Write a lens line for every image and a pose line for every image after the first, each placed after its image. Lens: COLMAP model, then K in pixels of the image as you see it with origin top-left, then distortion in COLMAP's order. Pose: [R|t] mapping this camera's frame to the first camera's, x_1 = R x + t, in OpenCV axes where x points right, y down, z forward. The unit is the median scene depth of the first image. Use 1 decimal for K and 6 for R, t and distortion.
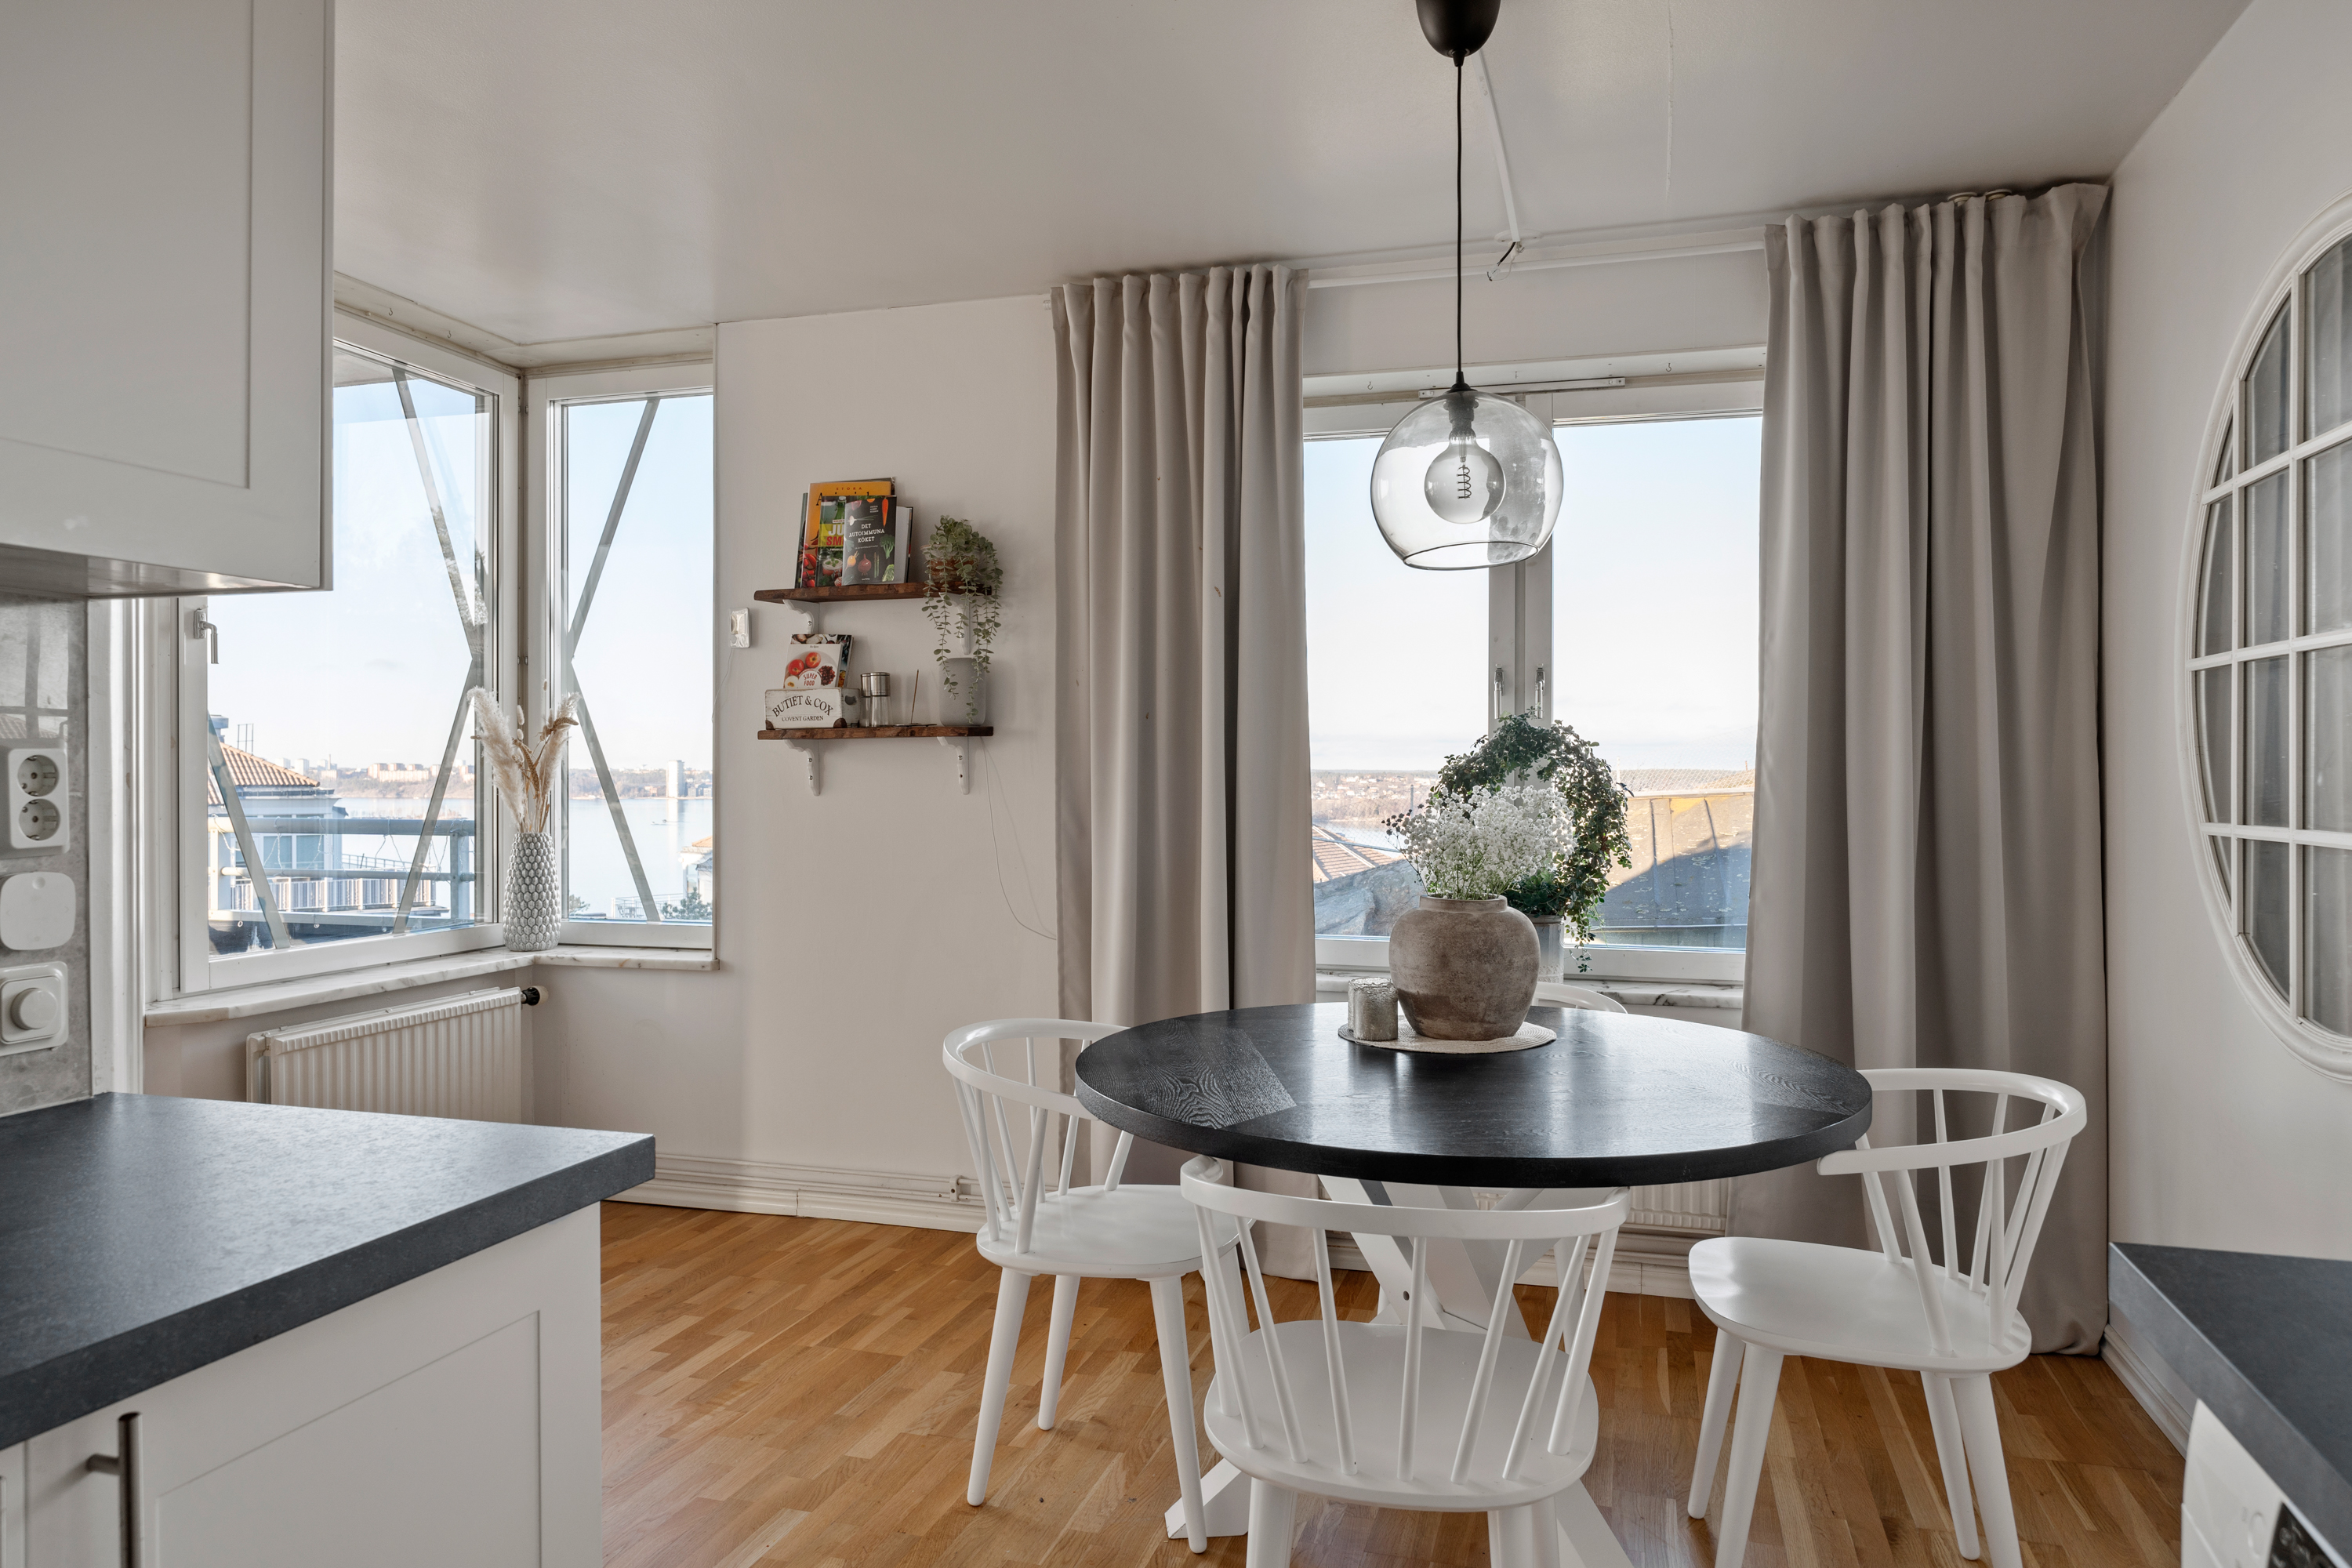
lens RADIAL K [[1593.8, 0, 1175.2], [0, 1593.8, 772.7], [0, 0, 1]] dist [-0.005120, 0.006291]
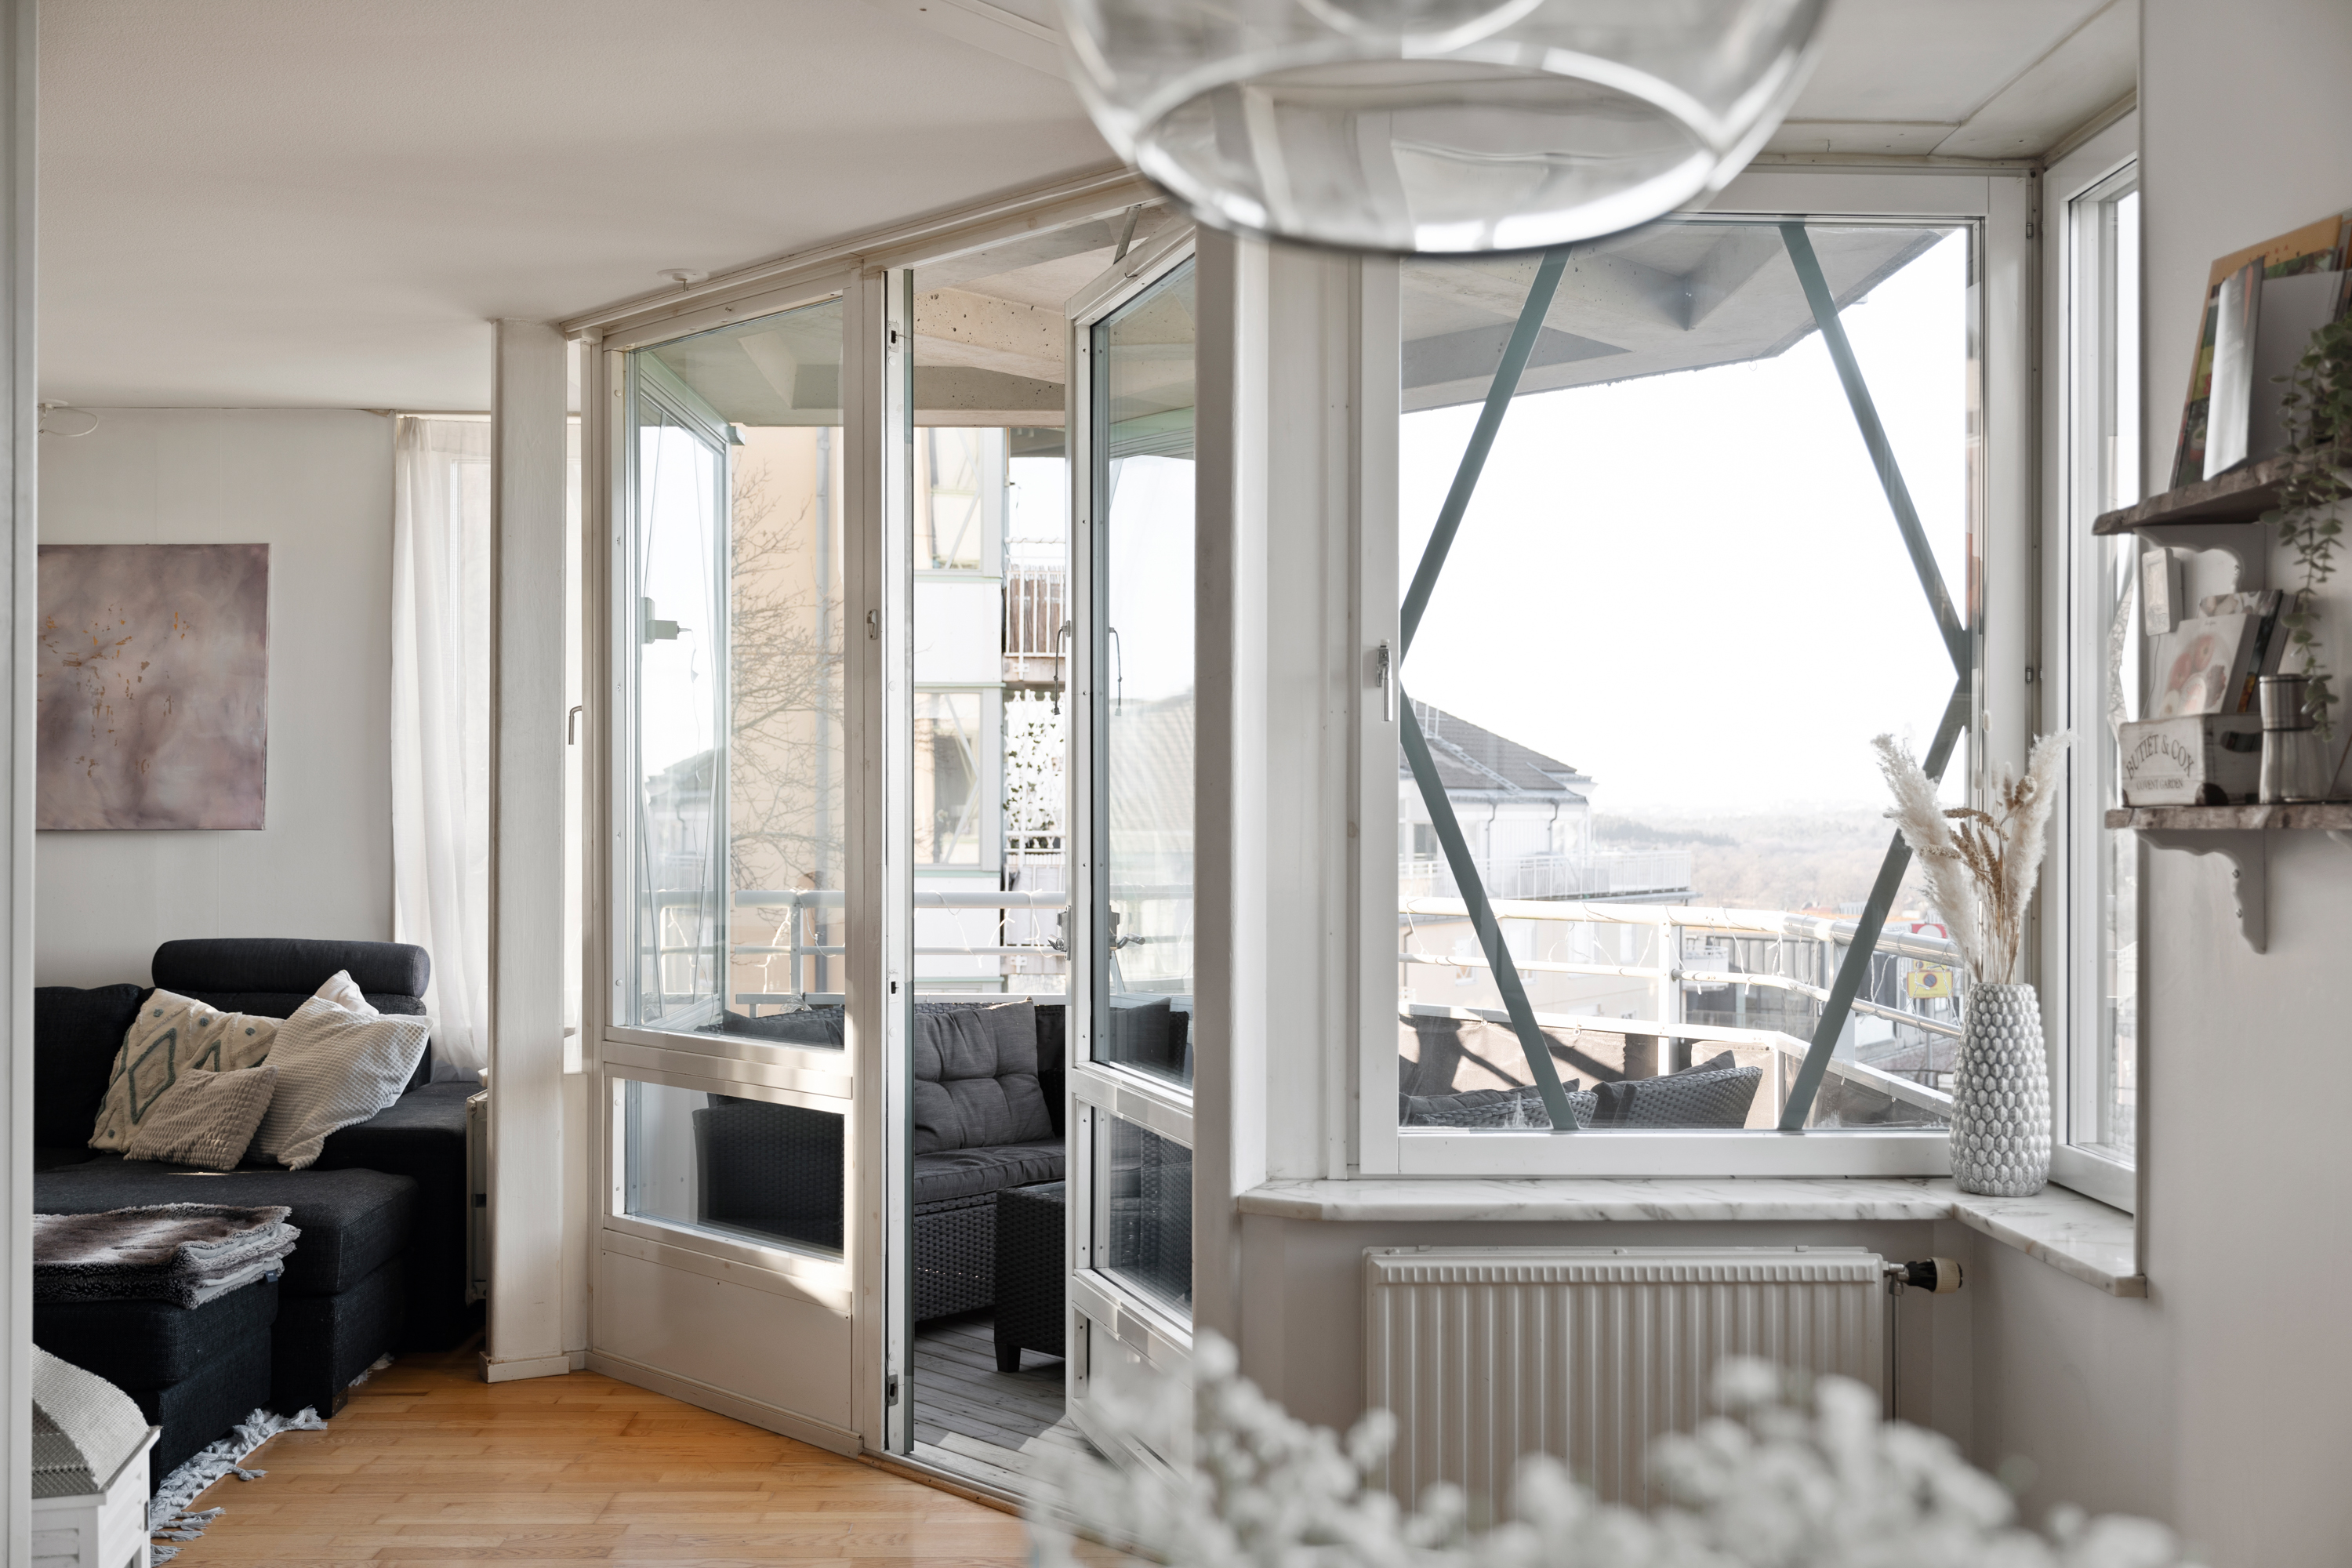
lens RADIAL K [[2286.2, 0, 1177.7], [0, 2286.2, 797.6], [0, 0, 1]] dist [0.022570, 0.000000]
pose [[0.295823, 0.000228, -0.955243, 0.303963], [-0.003127, 0.999995, -0.000730, -0.028611], [0.955238, 0.003203, 0.295823, 0.518992]]
